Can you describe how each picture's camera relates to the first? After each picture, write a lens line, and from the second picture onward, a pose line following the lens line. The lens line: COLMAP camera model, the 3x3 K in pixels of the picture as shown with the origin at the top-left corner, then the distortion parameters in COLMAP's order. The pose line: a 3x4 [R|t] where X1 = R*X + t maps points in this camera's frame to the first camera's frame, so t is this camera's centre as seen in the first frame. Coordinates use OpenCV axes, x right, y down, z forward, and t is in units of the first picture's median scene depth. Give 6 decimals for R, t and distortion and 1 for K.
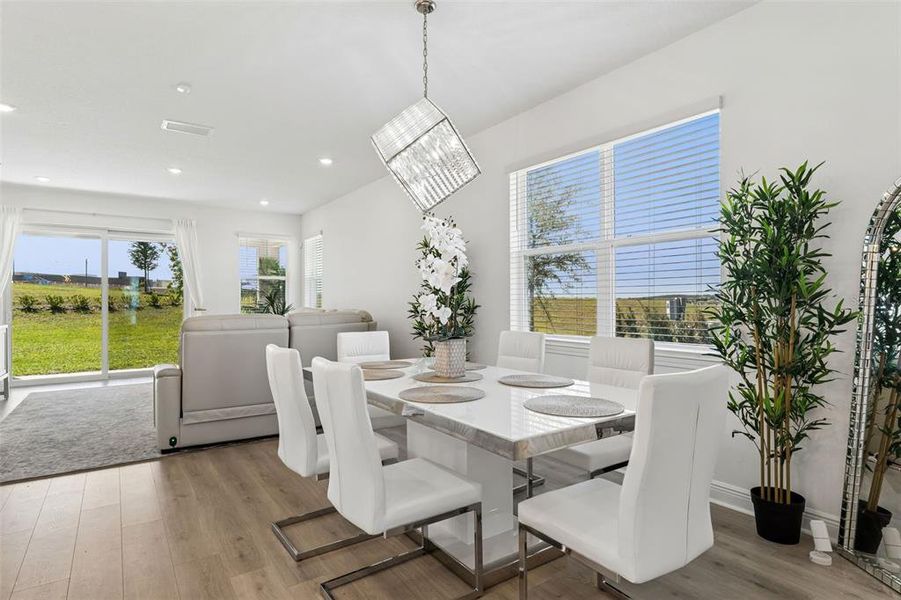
lens RADIAL K [[488.1, 0, 447.5], [0, 488.1, 299.1], [0, 0, 1]] dist [-0.000692, -0.000409]
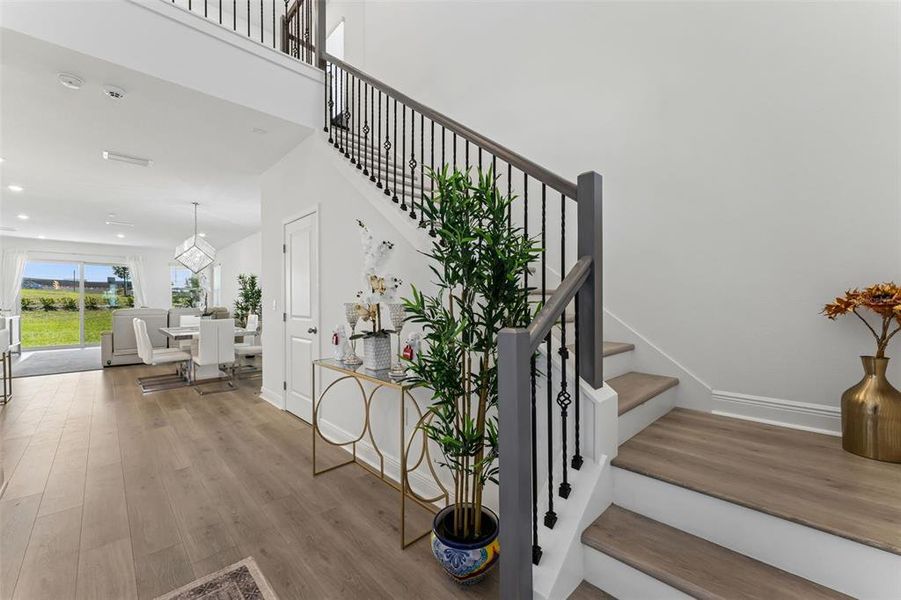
lens RADIAL K [[361.7, 0, 445.7], [0, 361.7, 300.9], [0, 0, 1]] dist [-0.001058, -0.000039]
pose [[0.987503, -0.001134, 0.157596, 0.864507], [0.000561, 0.999993, 0.003683, -0.012646], [-0.157599, -0.003549, 0.987497, -1.099218]]
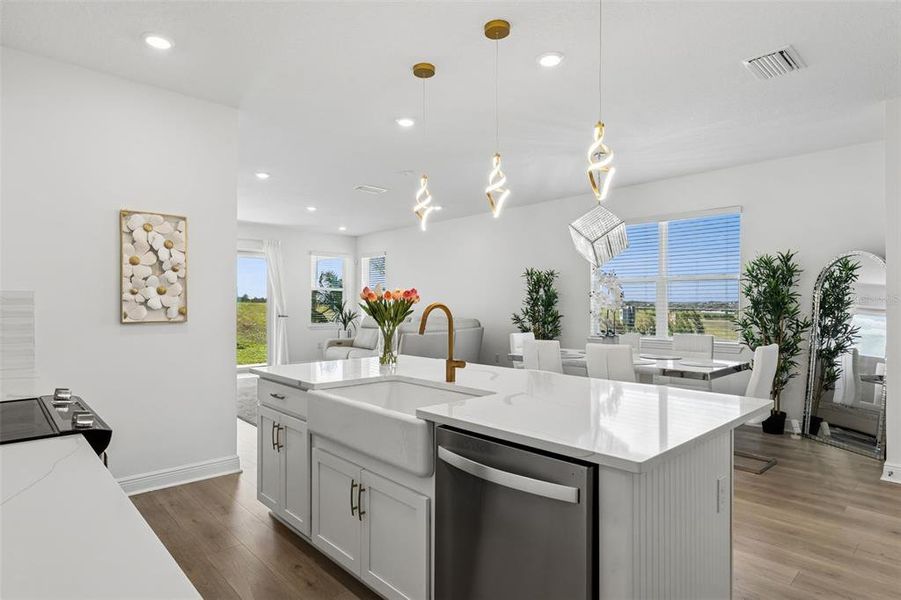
lens RADIAL K [[490.9, 0, 455.0], [0, 490.9, 306.4], [0, 0, 1]] dist [-0.000781, -0.000241]
pose [[0.987770, 0.006567, 0.155778, -0.677513], [-0.007286, 0.999965, 0.004045, -0.025385], [-0.155746, -0.005130, 0.987784, -0.574422]]
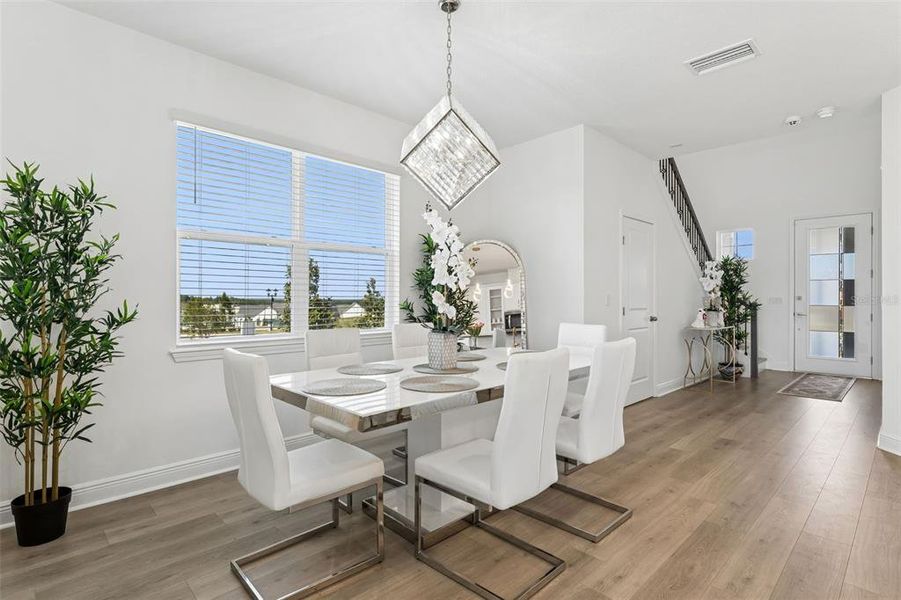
lens RADIAL K [[460.9, 0, 440.5], [0, 460.9, 295.9], [0, 0, 1]] dist [-0.002208, -0.000889]
pose [[-0.166637, 0.006872, 0.985994, -0.760317], [-0.000208, 0.999975, -0.007005, 0.006717], [-0.986018, -0.001372, -0.166632, 0.912107]]
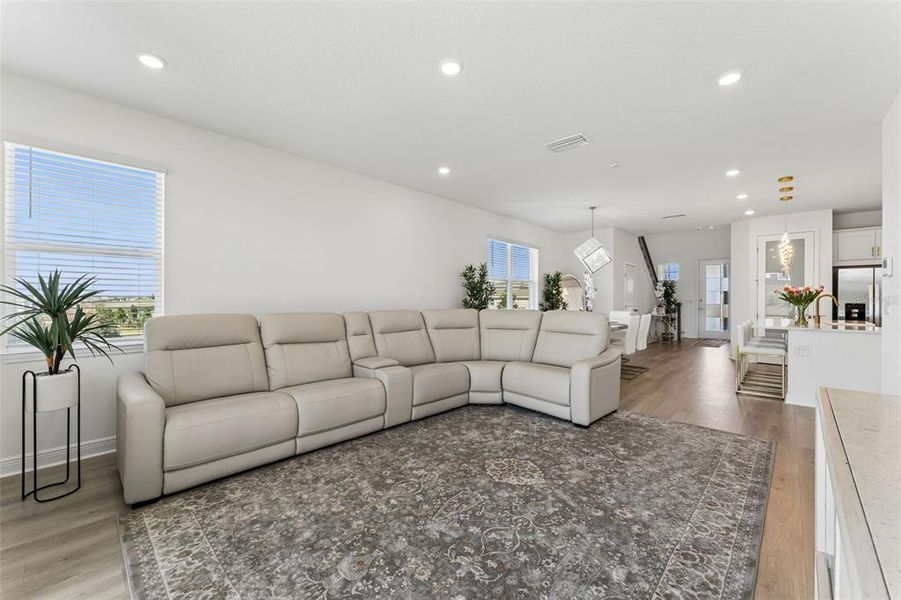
lens RADIAL K [[361.7, 0, 445.7], [0, 361.7, 300.9], [0, 0, 1]] dist [-0.001058, -0.000039]
pose [[-0.207543, 0.001067, 0.978225, -1.623754], [0.001545, 0.999999, -0.000763, 0.005048], [-0.978225, 0.001353, -0.207545, 1.827583]]
